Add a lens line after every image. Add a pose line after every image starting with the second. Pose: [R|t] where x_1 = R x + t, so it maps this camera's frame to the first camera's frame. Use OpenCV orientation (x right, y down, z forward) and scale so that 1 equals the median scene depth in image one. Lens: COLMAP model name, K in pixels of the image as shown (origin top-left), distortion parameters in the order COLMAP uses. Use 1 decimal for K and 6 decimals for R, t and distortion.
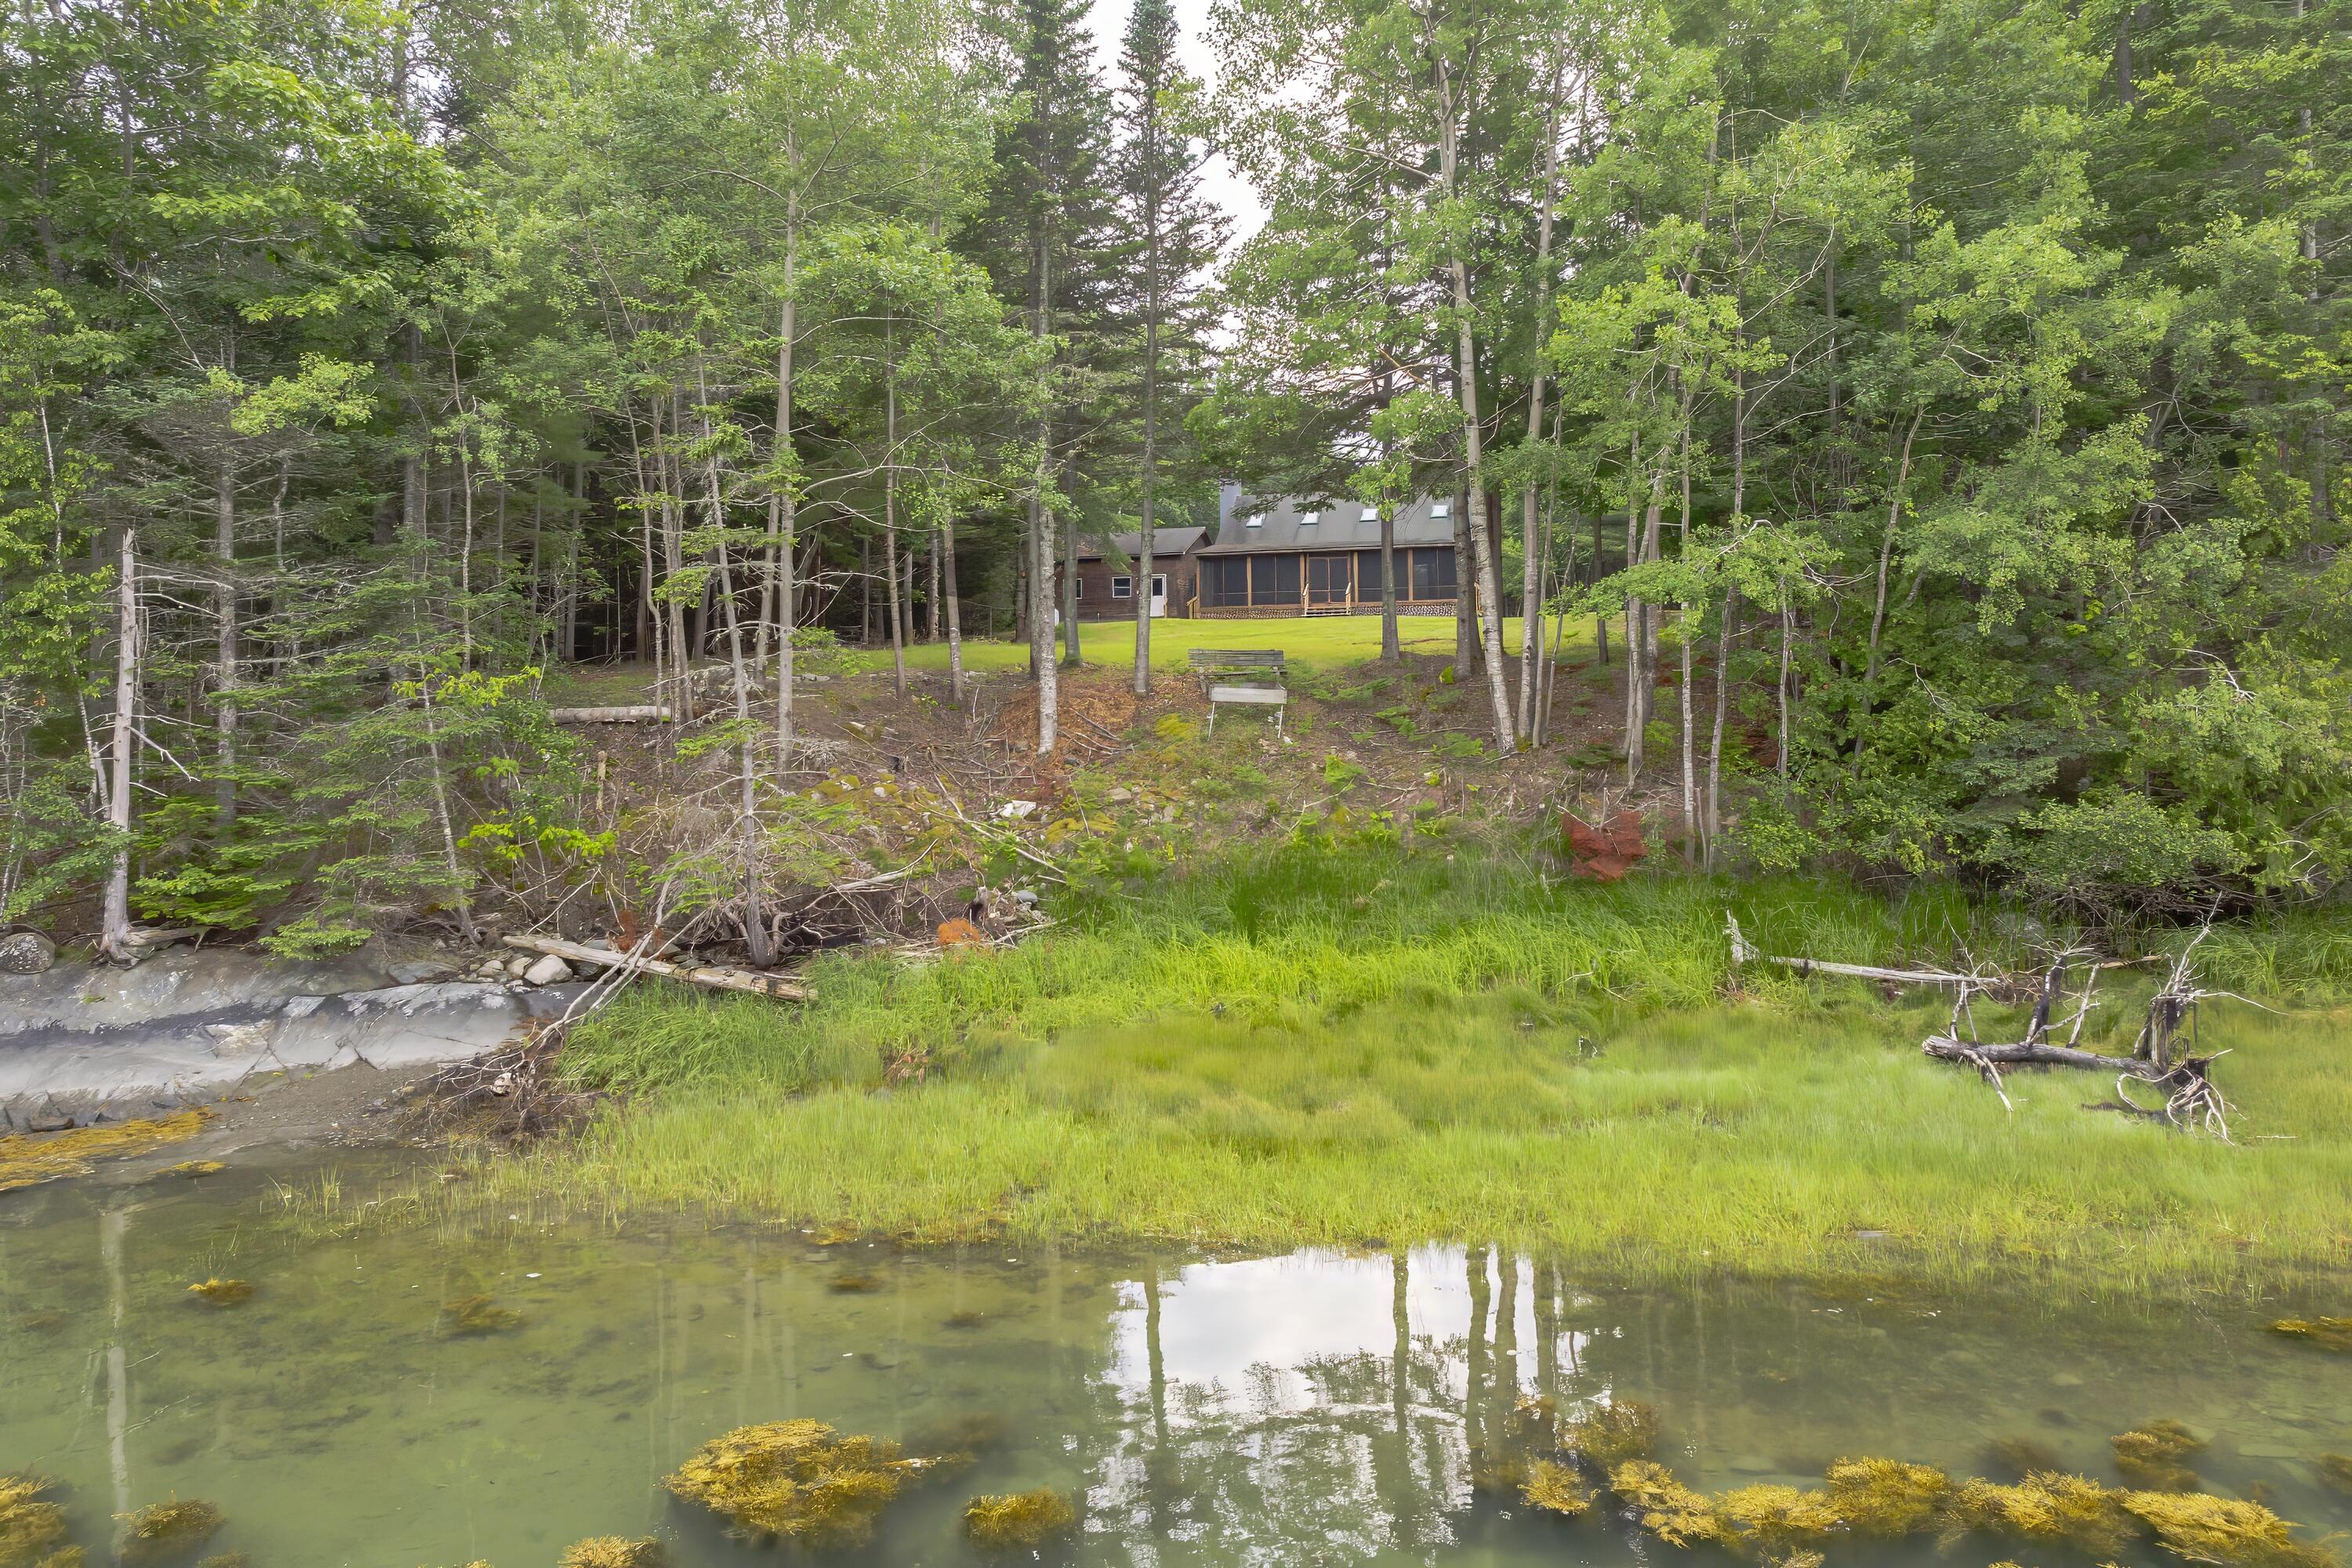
lens RADIAL K [[1628.6, 0, 1183.9], [0, 1628.6, 774.5], [0, 0, 1]] dist [-0.018630, 0.009962]
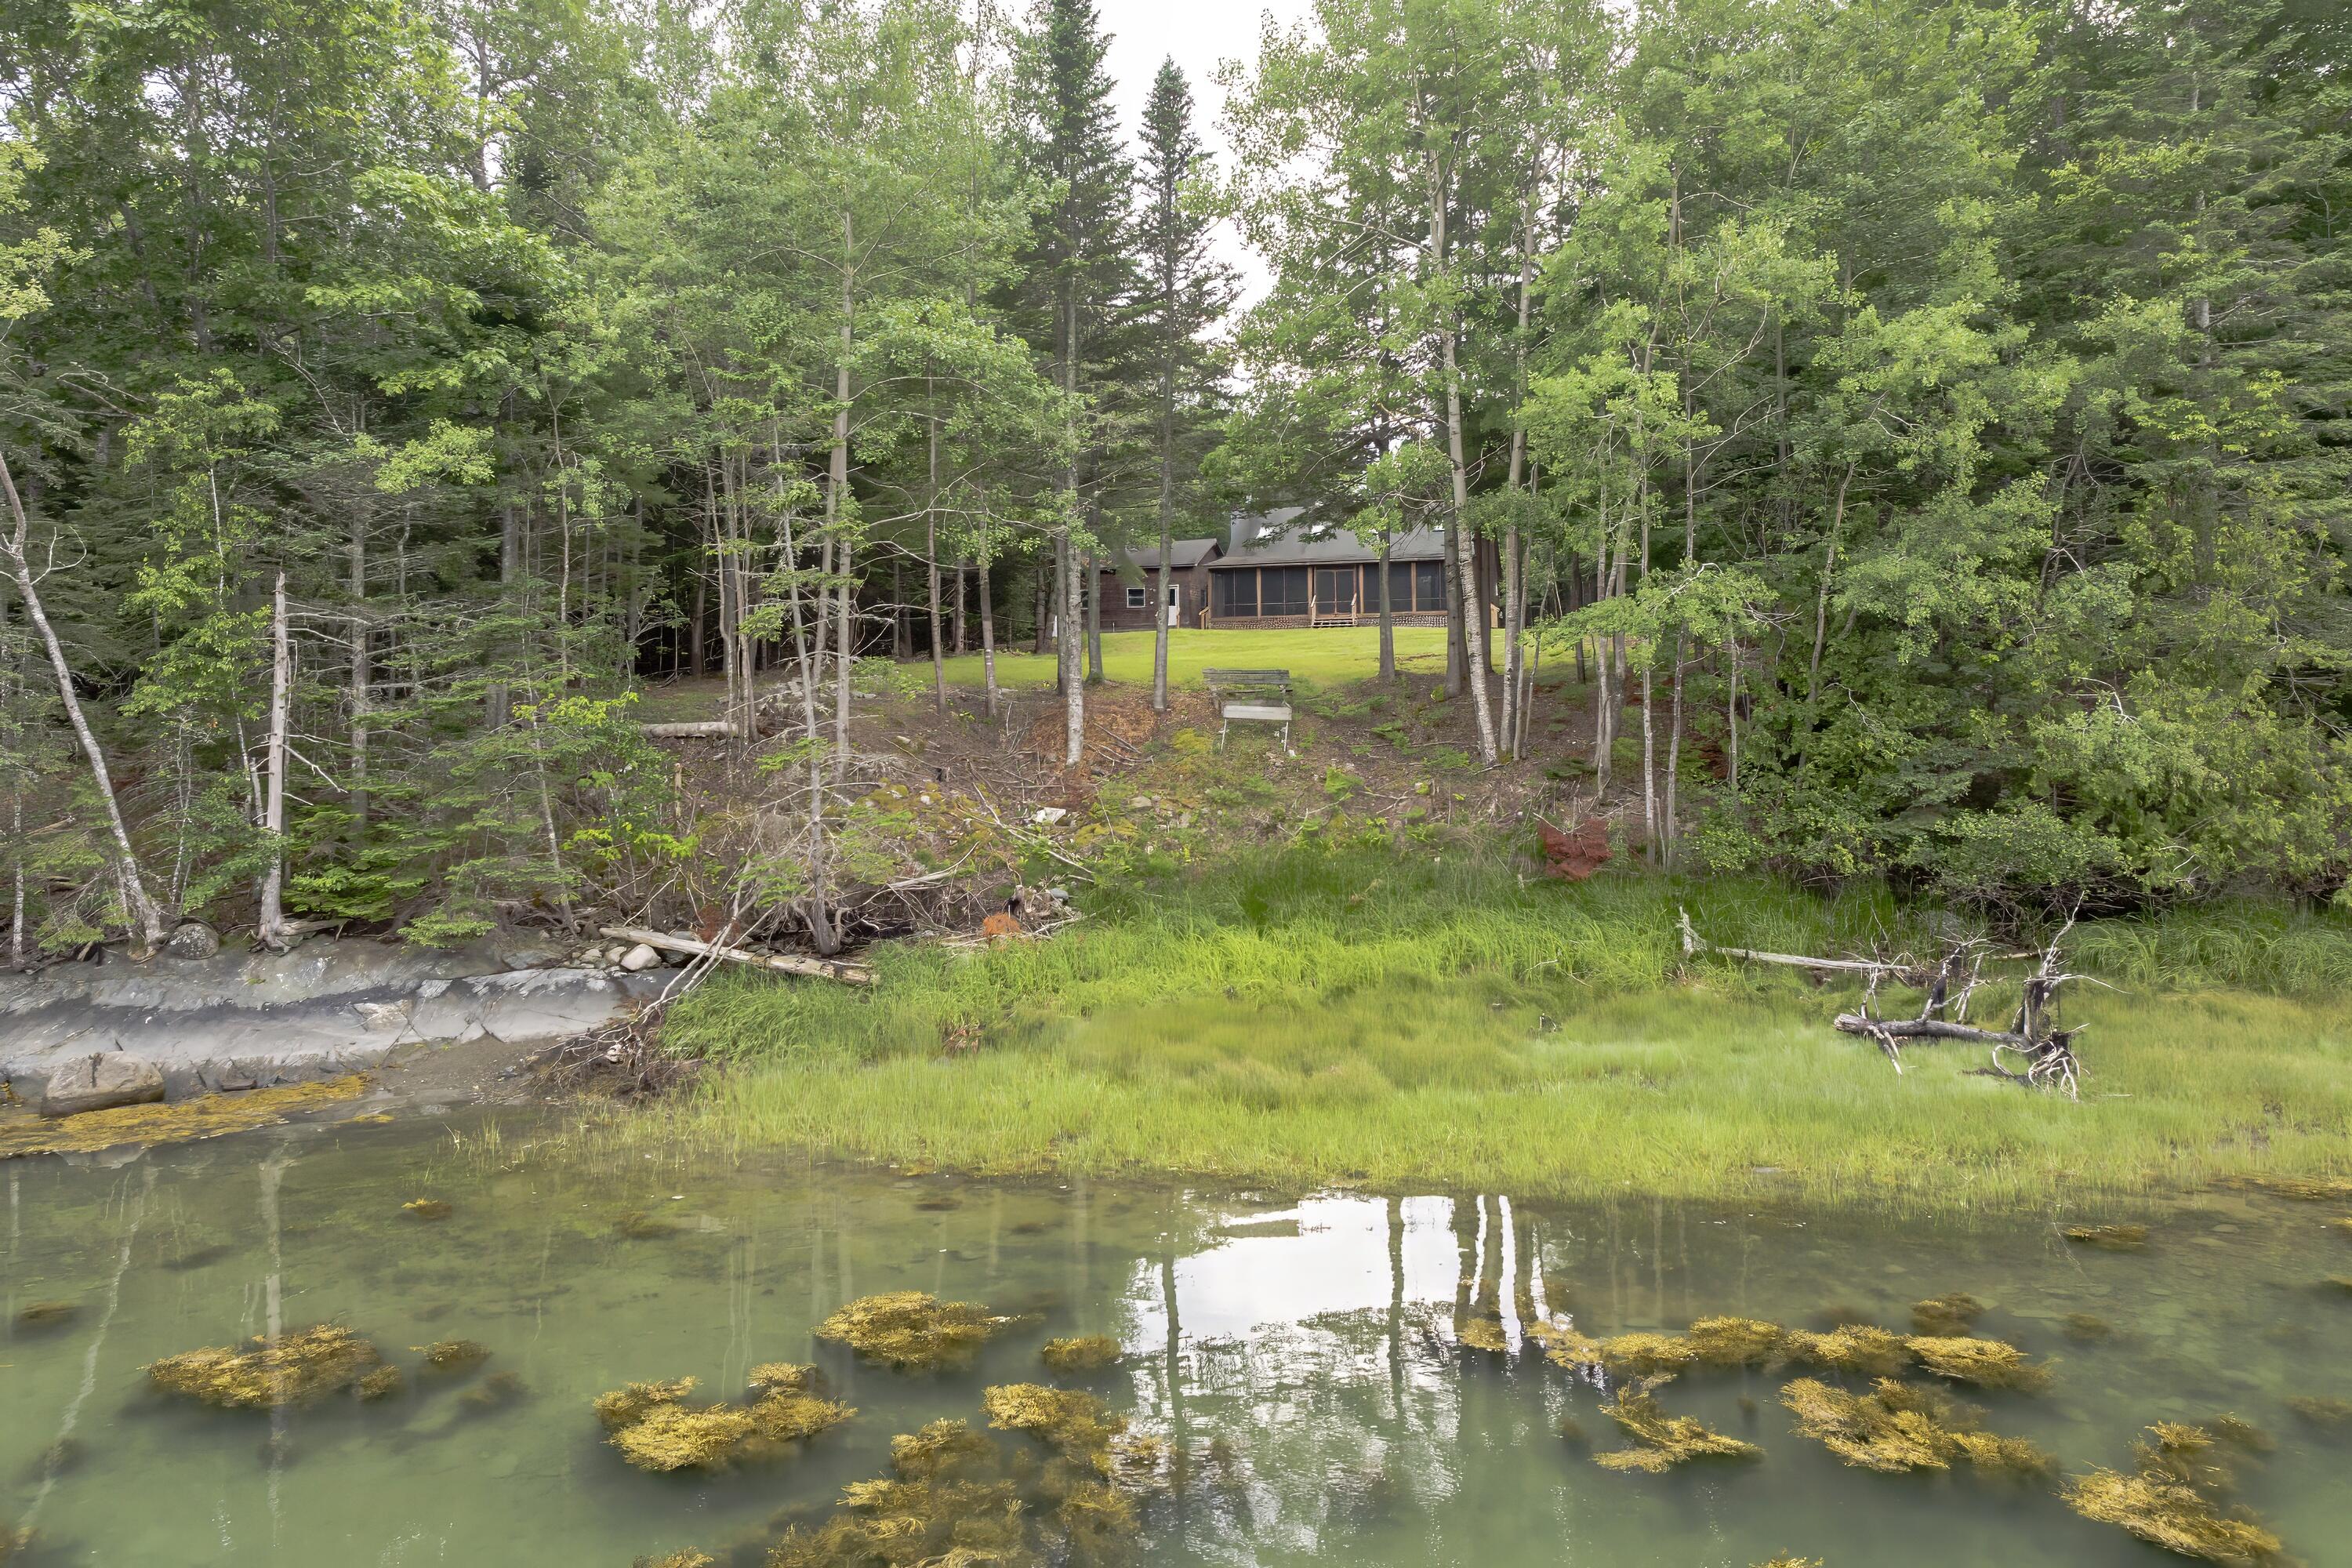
lens RADIAL K [[1628.6, 0, 1164.1], [0, 1628.6, 786.0], [0, 0, 1]] dist [-0.018630, 0.009962]
pose [[0.999823, 0.000412, -0.018800, -0.003759], [-0.000282, 0.999976, 0.006929, -0.008619], [0.018803, -0.006922, 0.999799, -0.142689]]
